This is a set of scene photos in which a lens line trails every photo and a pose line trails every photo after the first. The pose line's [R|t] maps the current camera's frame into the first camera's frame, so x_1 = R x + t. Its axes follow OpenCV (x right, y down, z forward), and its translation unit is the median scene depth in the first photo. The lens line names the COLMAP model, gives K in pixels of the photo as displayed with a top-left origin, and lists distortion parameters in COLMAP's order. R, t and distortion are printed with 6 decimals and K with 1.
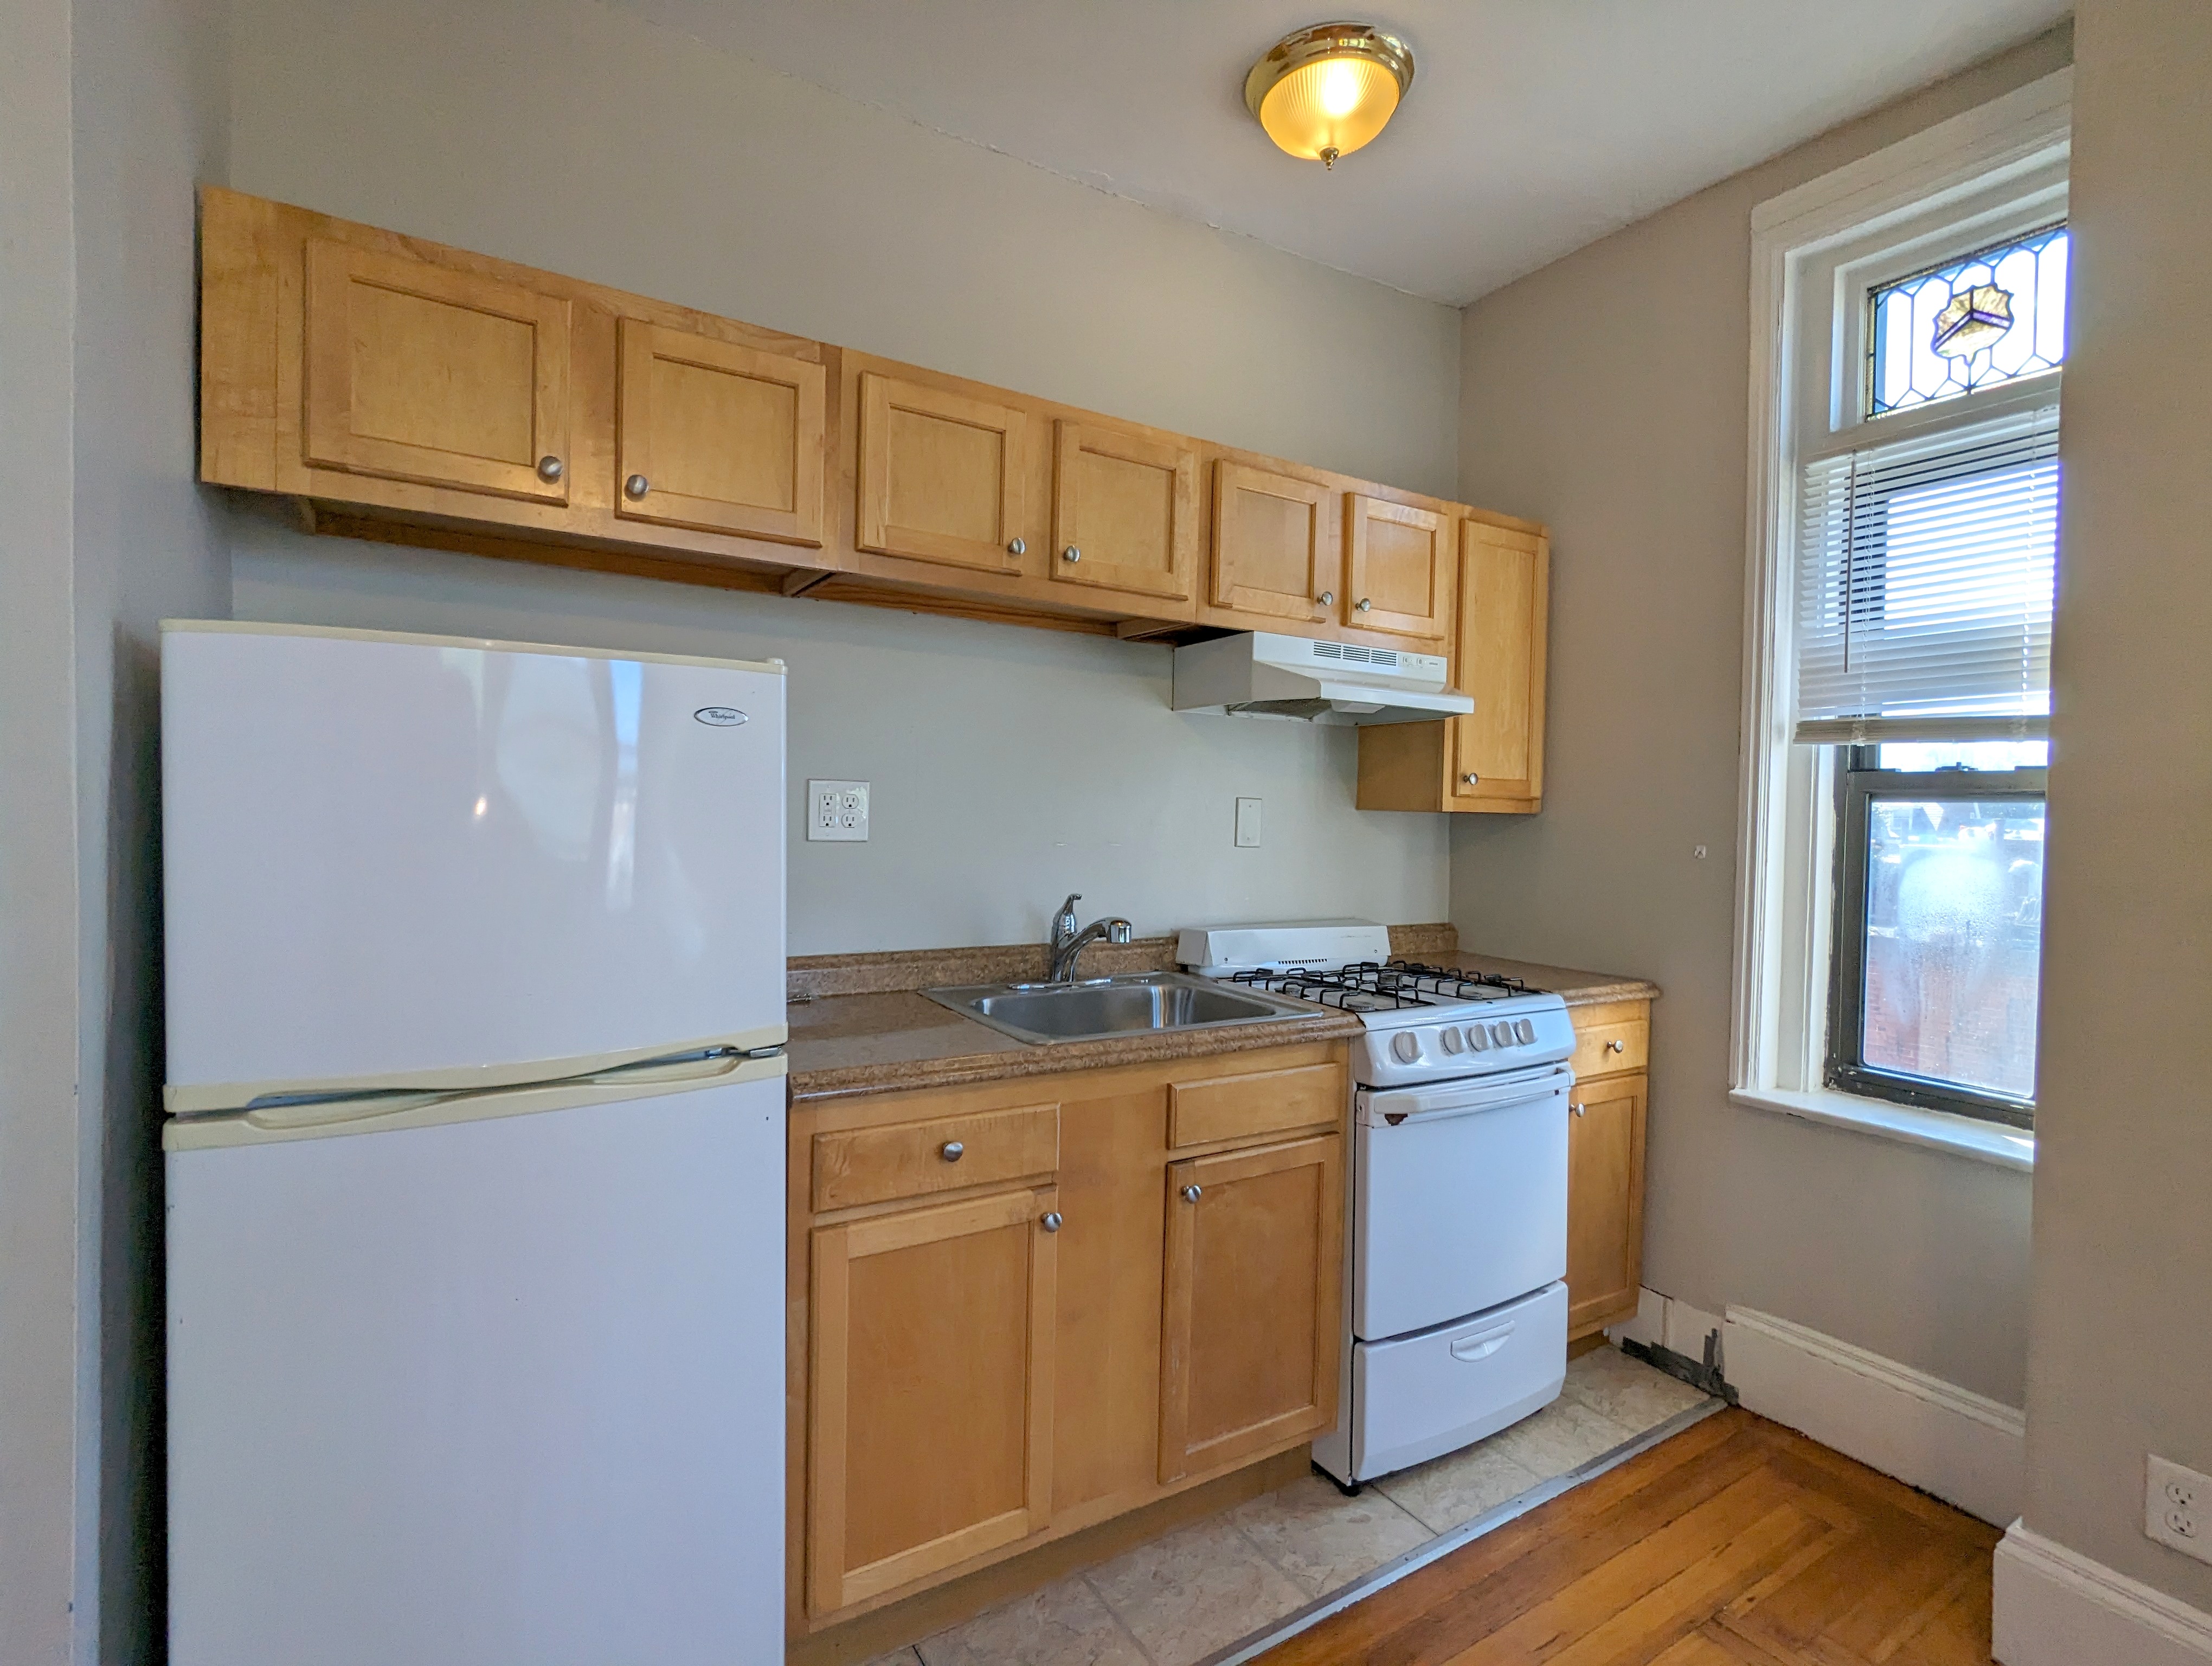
lens RADIAL K [[1048.2, 0, 1106.0], [0, 1048.2, 833.0], [0, 0, 1]] dist [0.000411, 0.000837]
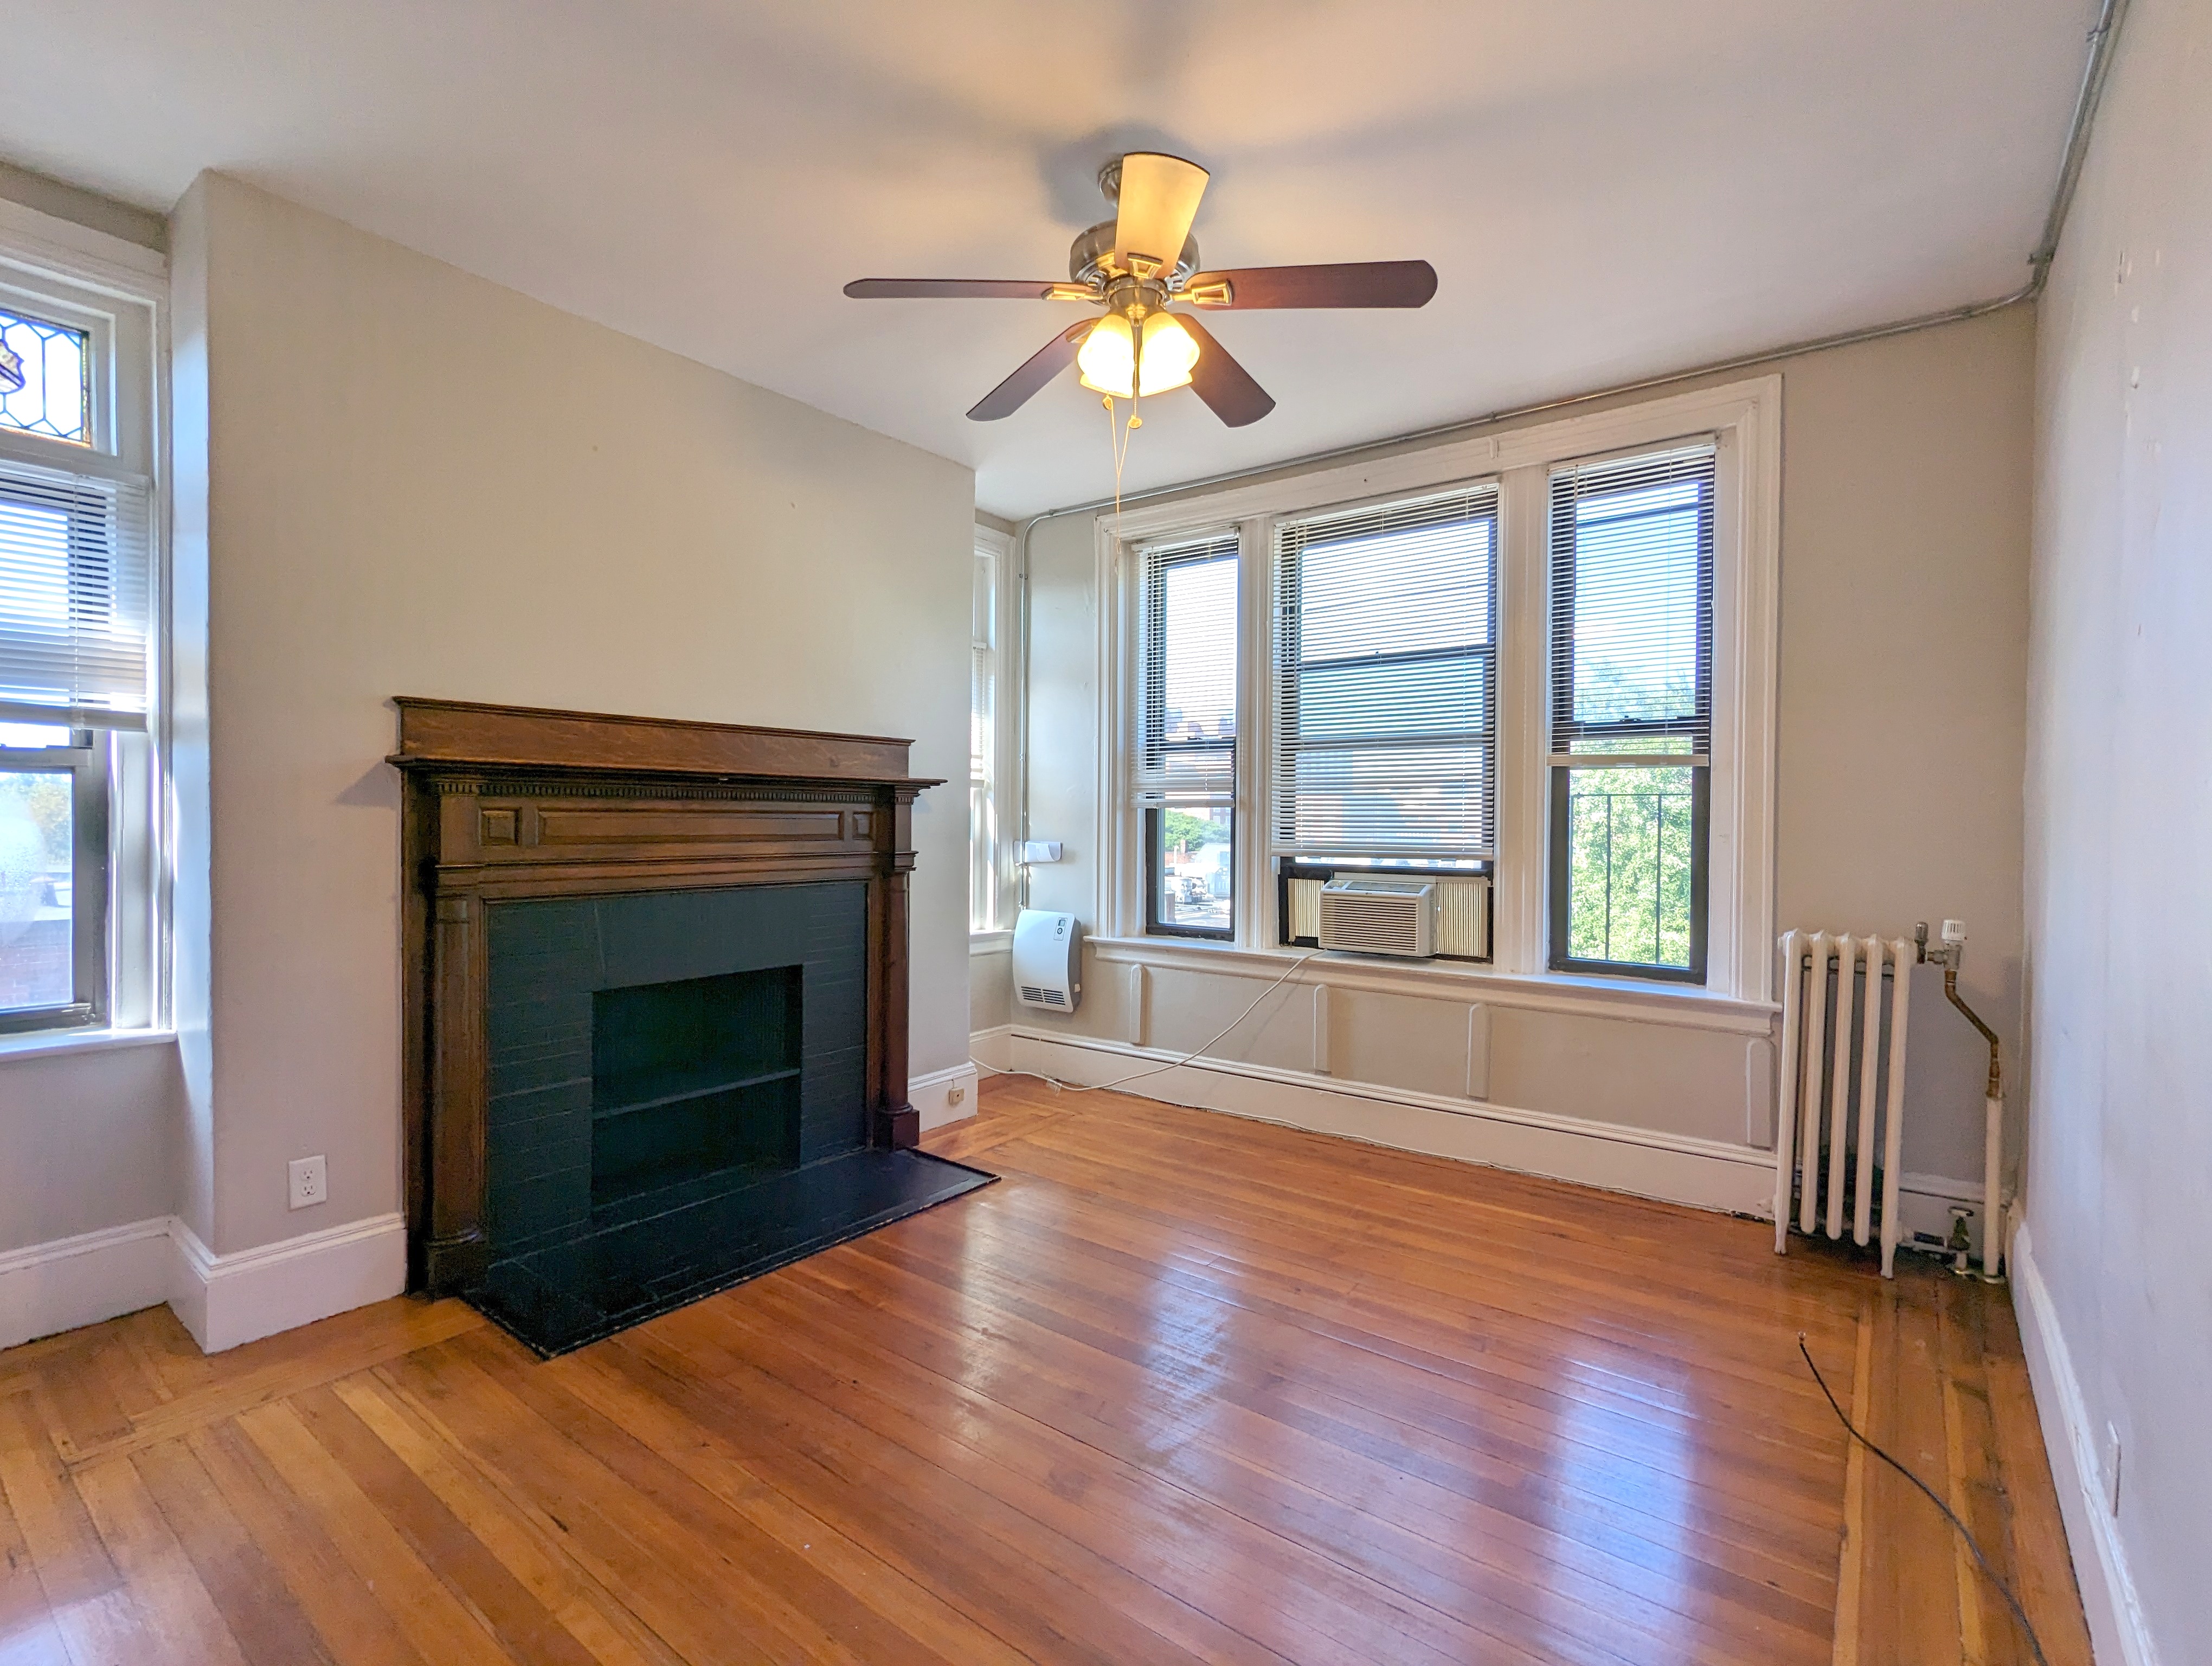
lens RADIAL K [[1048.2, 0, 1106.0], [0, 1048.2, 833.0], [0, 0, 1]] dist [0.000411, 0.000837]
pose [[-0.356080, -0.042640, 0.933482, -0.744403], [-0.000991, 0.998975, 0.045254, -0.016674], [-0.934455, 0.015188, -0.355758, 0.255452]]
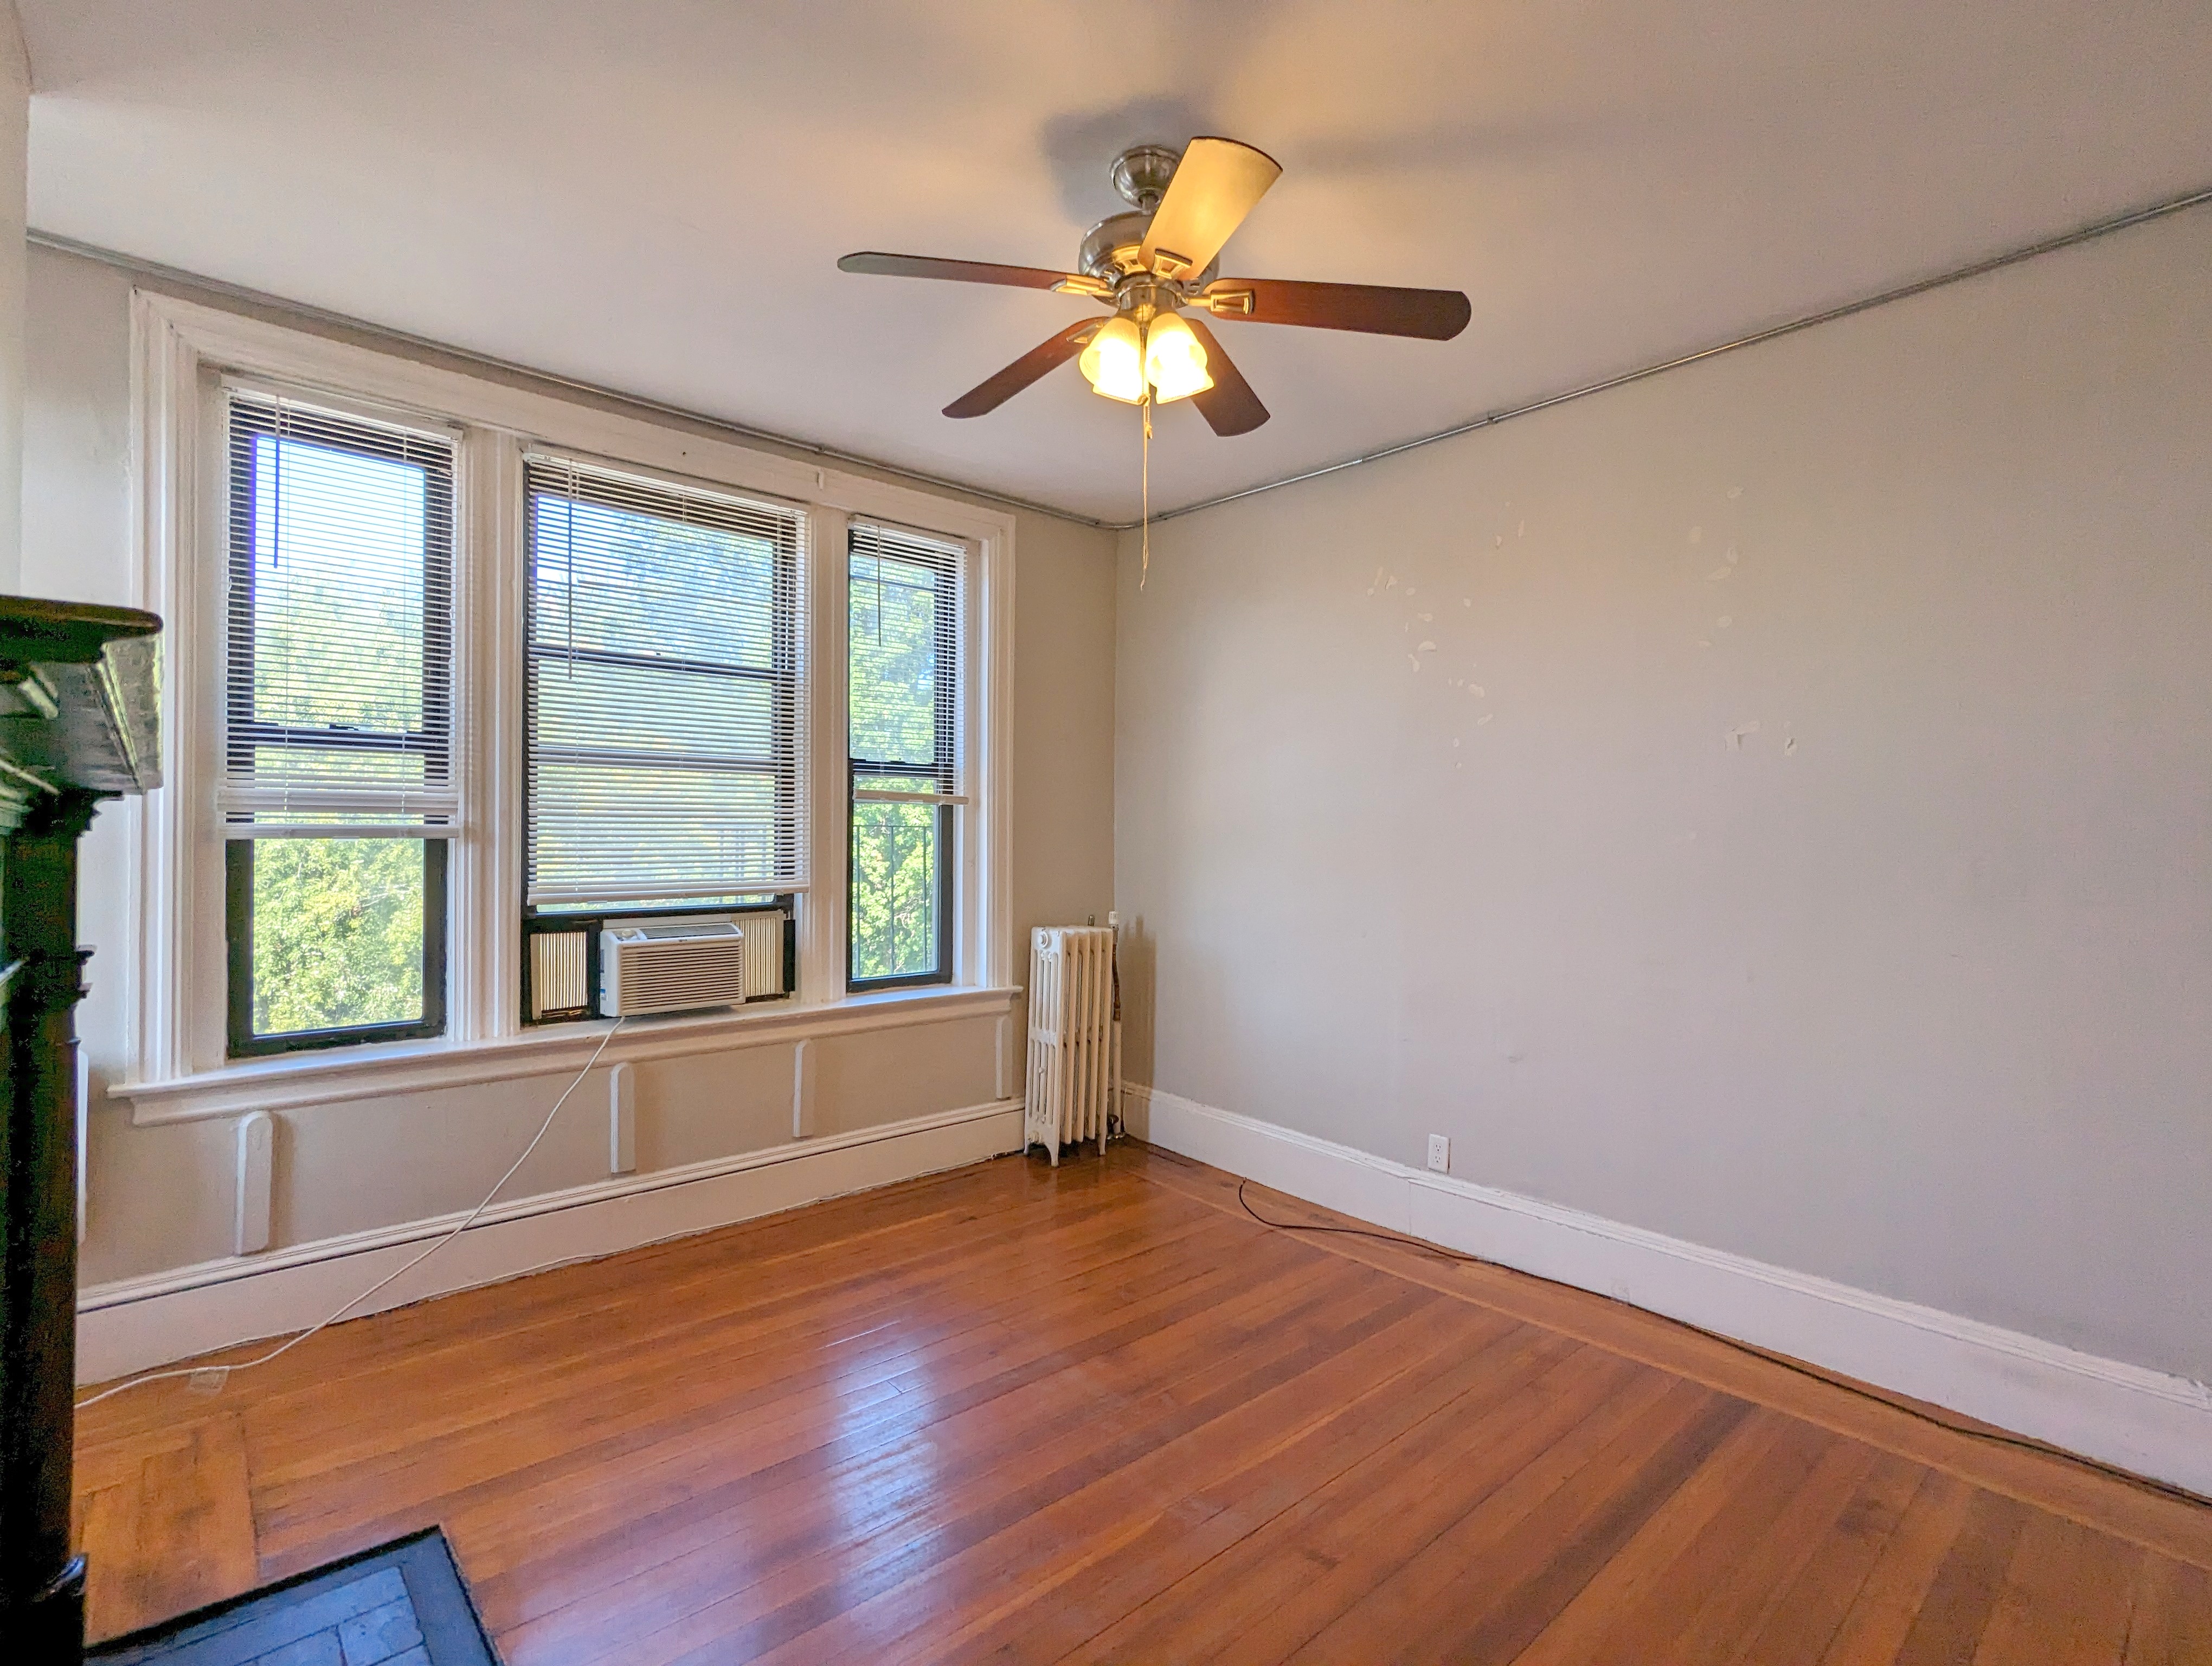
lens RADIAL K [[1061.7, 0, 1106.0], [0, 1061.7, 833.0], [0, 0, 1]] dist [0.002682, 0.000707]
pose [[-0.984642, -0.027720, -0.172369, 0.522979], [-0.029006, 0.999567, 0.004947, -0.013241], [0.172157, 0.009871, -0.985020, 0.860960]]
